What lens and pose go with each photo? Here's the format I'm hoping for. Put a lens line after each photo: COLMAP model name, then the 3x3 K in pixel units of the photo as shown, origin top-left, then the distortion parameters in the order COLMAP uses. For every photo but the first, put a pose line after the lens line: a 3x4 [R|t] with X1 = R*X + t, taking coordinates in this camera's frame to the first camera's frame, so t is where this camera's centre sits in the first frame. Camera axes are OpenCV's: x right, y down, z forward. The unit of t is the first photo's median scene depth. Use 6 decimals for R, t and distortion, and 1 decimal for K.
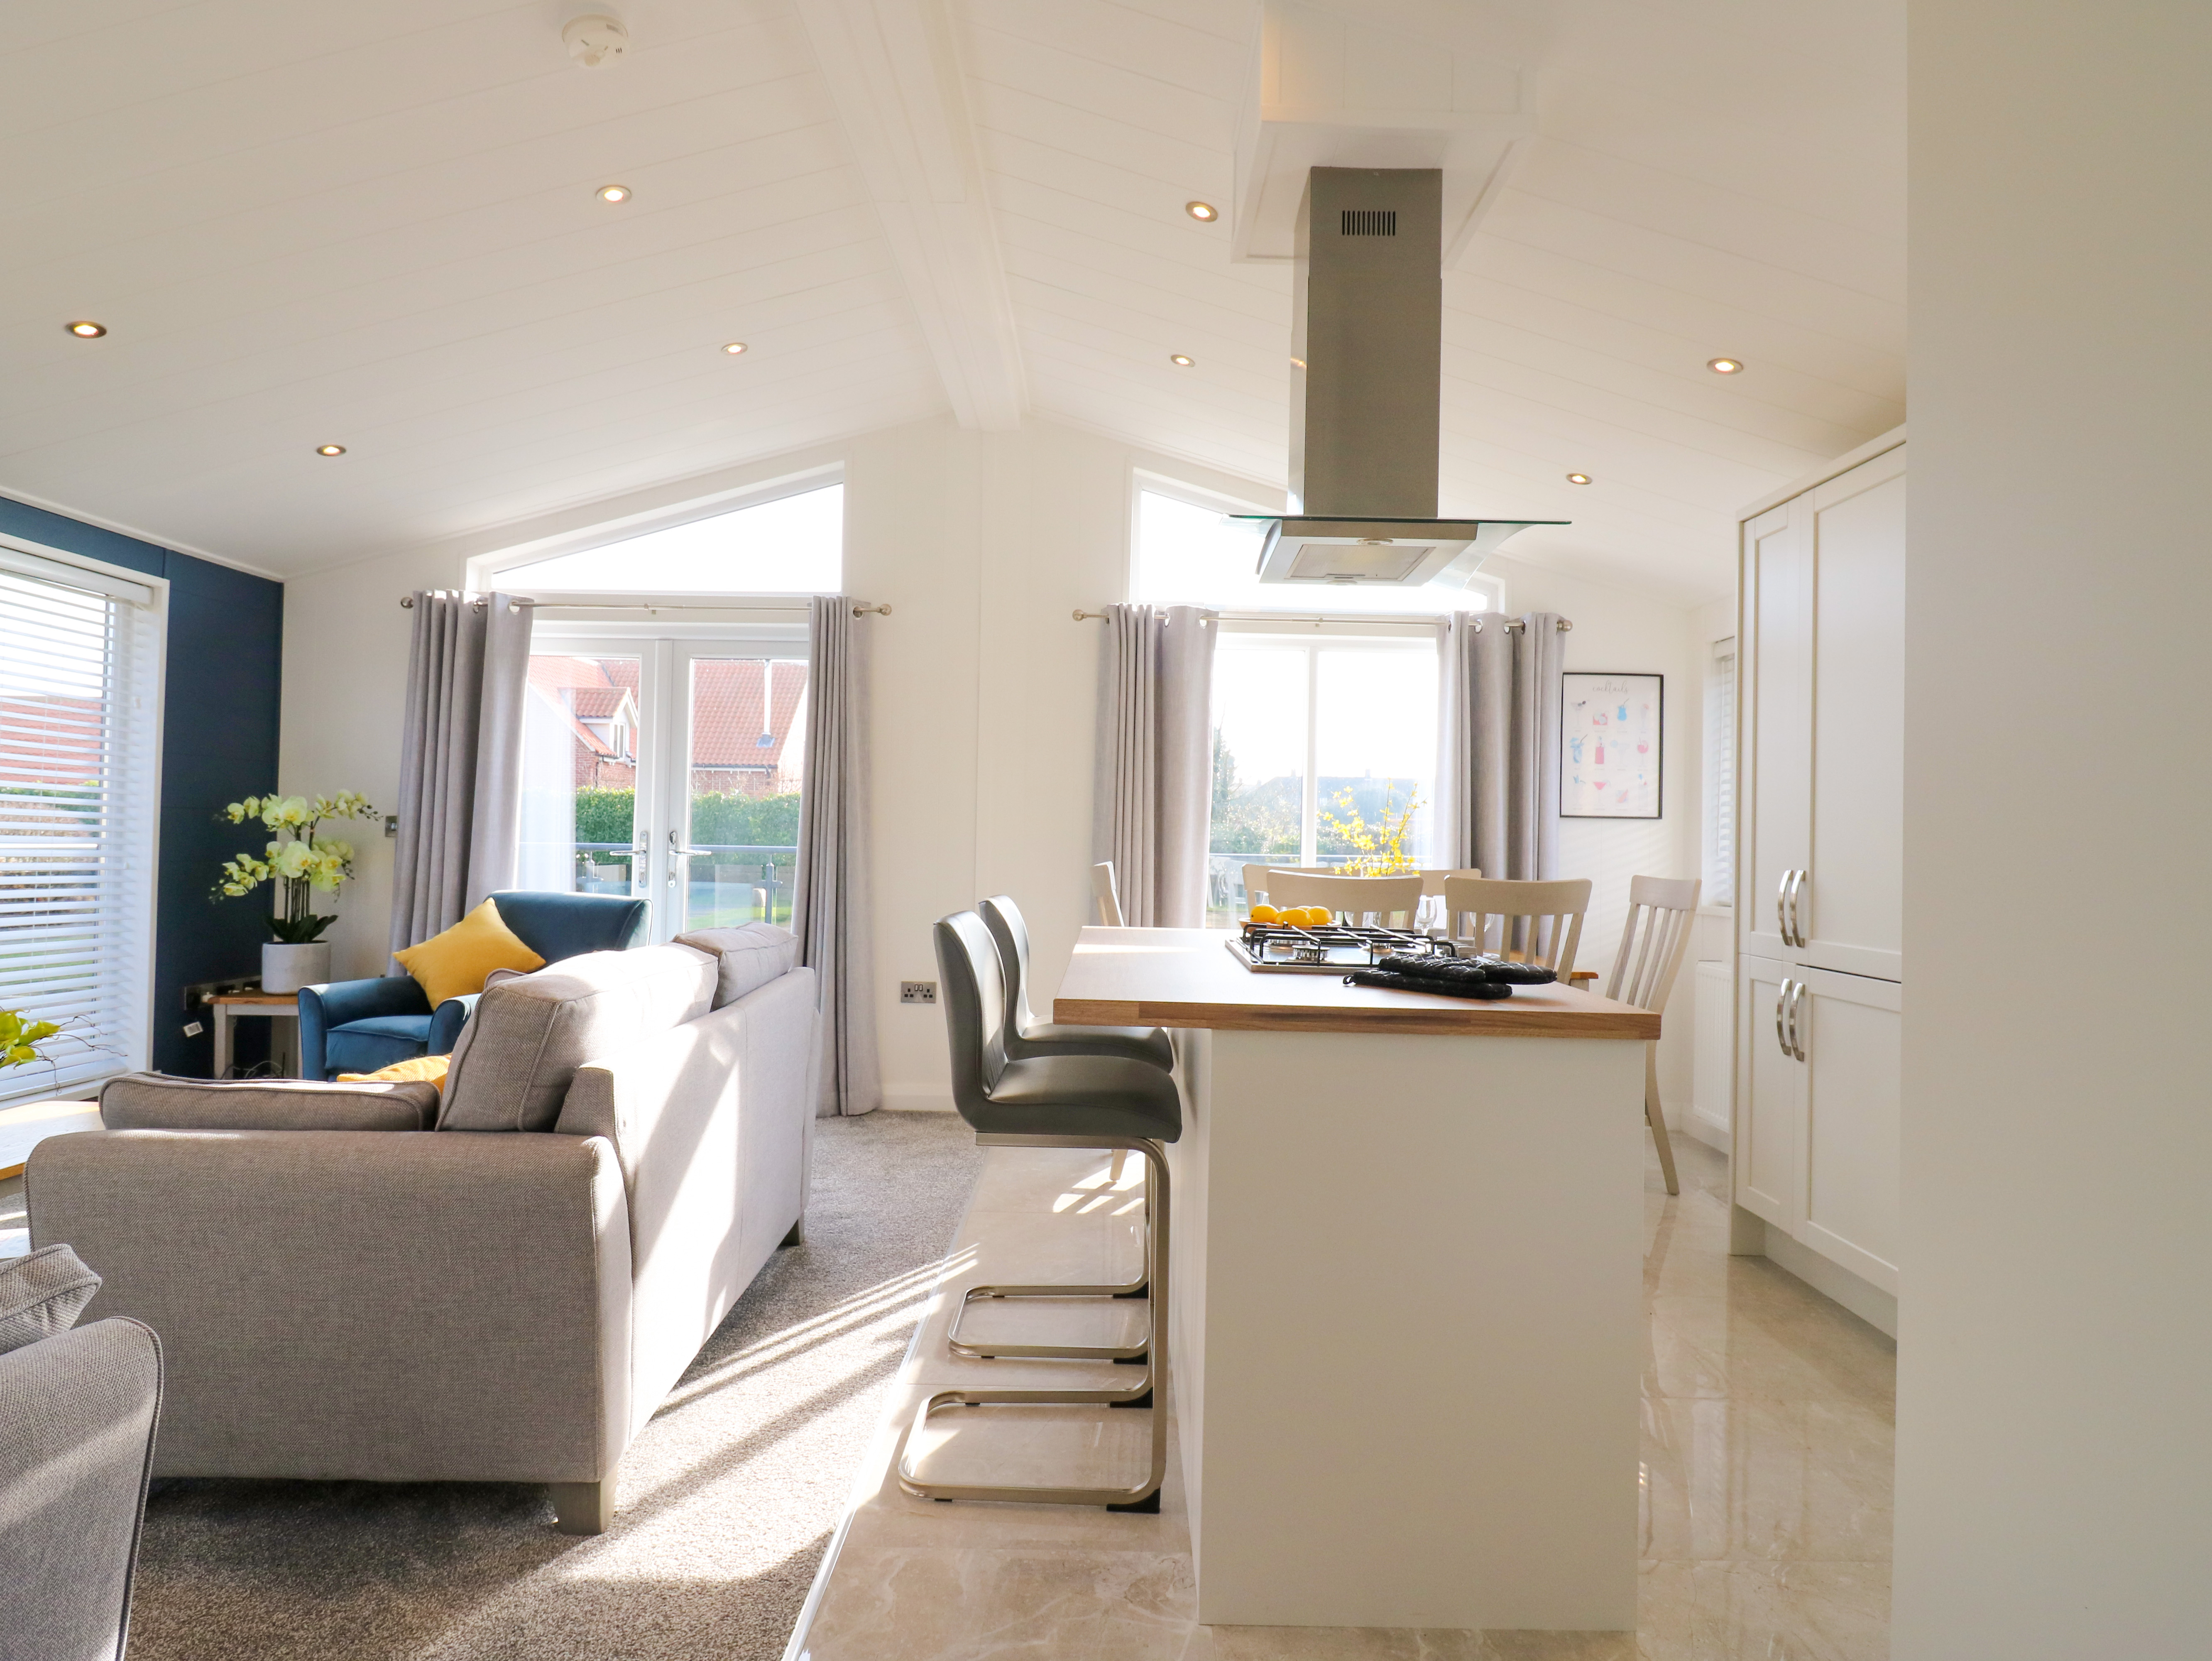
lens RADIAL K [[1211.9, 0, 1108.1], [0, 1211.9, 811.4], [0, 0, 1]] dist [0.000909, -0.000716]
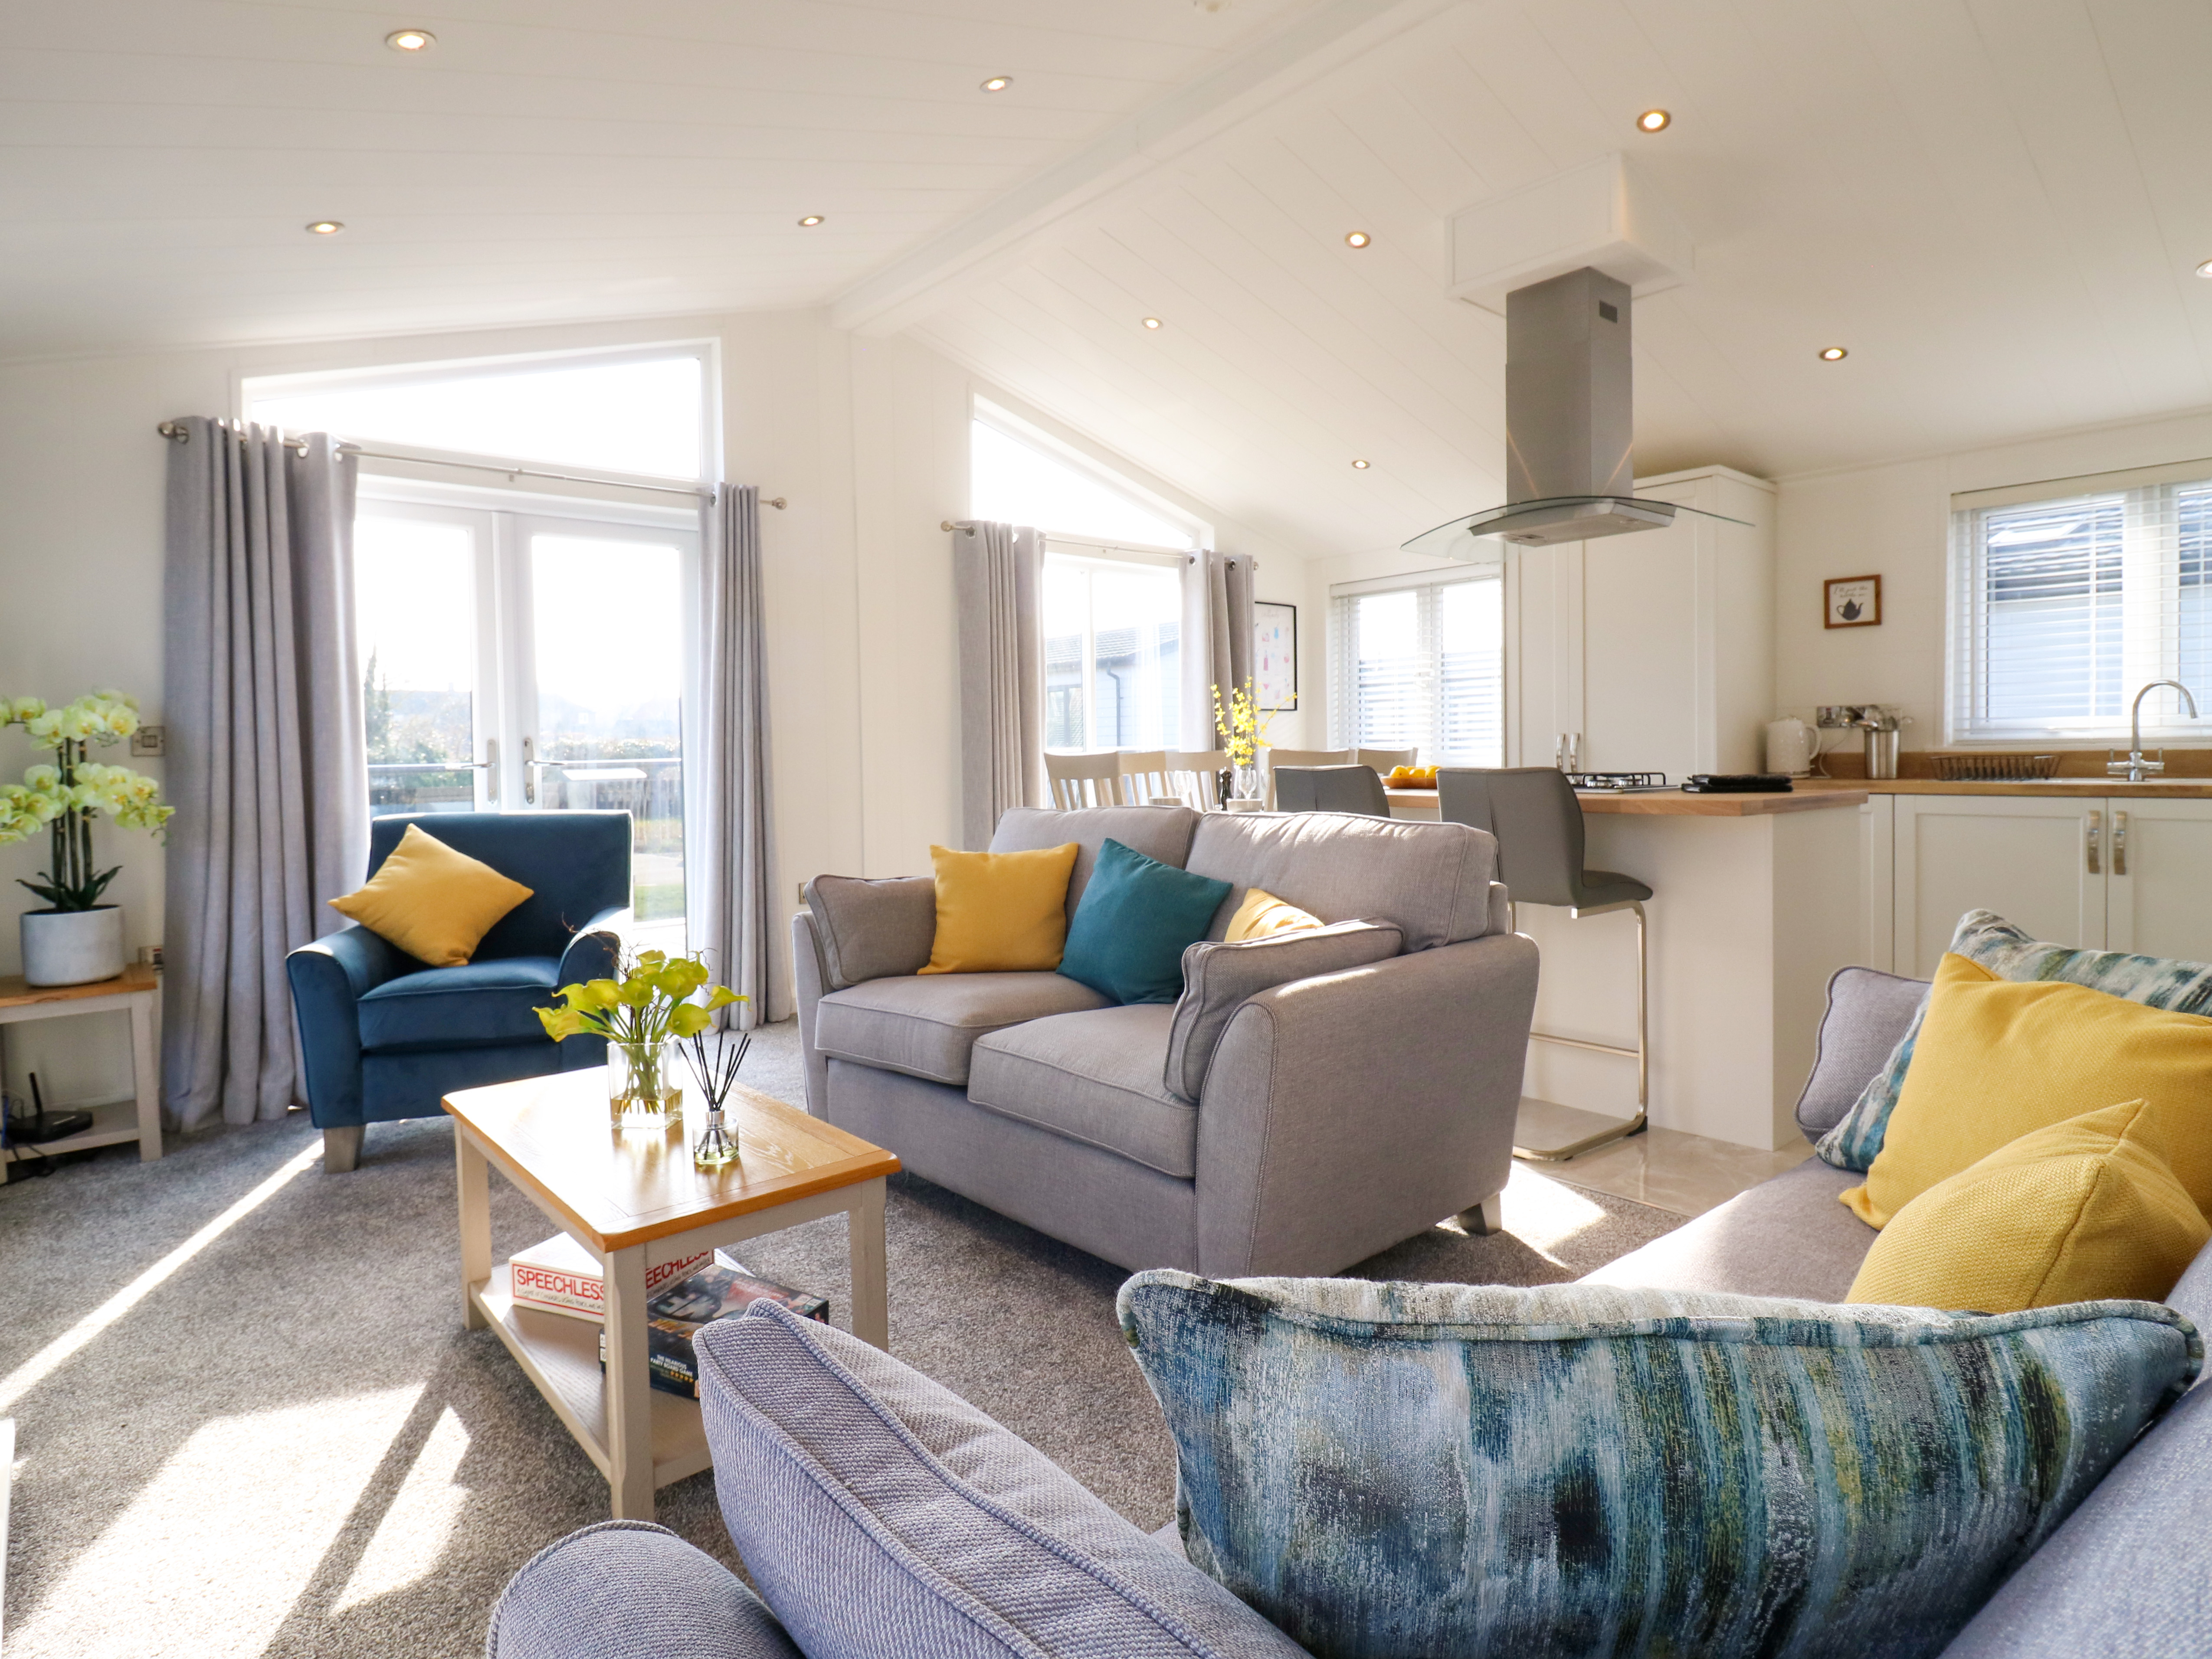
lens RADIAL K [[1185.1, 0, 1047.7], [0, 1185.1, 799.6], [0, 0, 1]] dist [-0.005112, -0.012200]
pose [[0.781778, -0.058060, 0.620848, -0.613652], [0.017676, 0.997319, 0.071009, 0.006311], [-0.623307, -0.044539, 0.780708, 0.116336]]
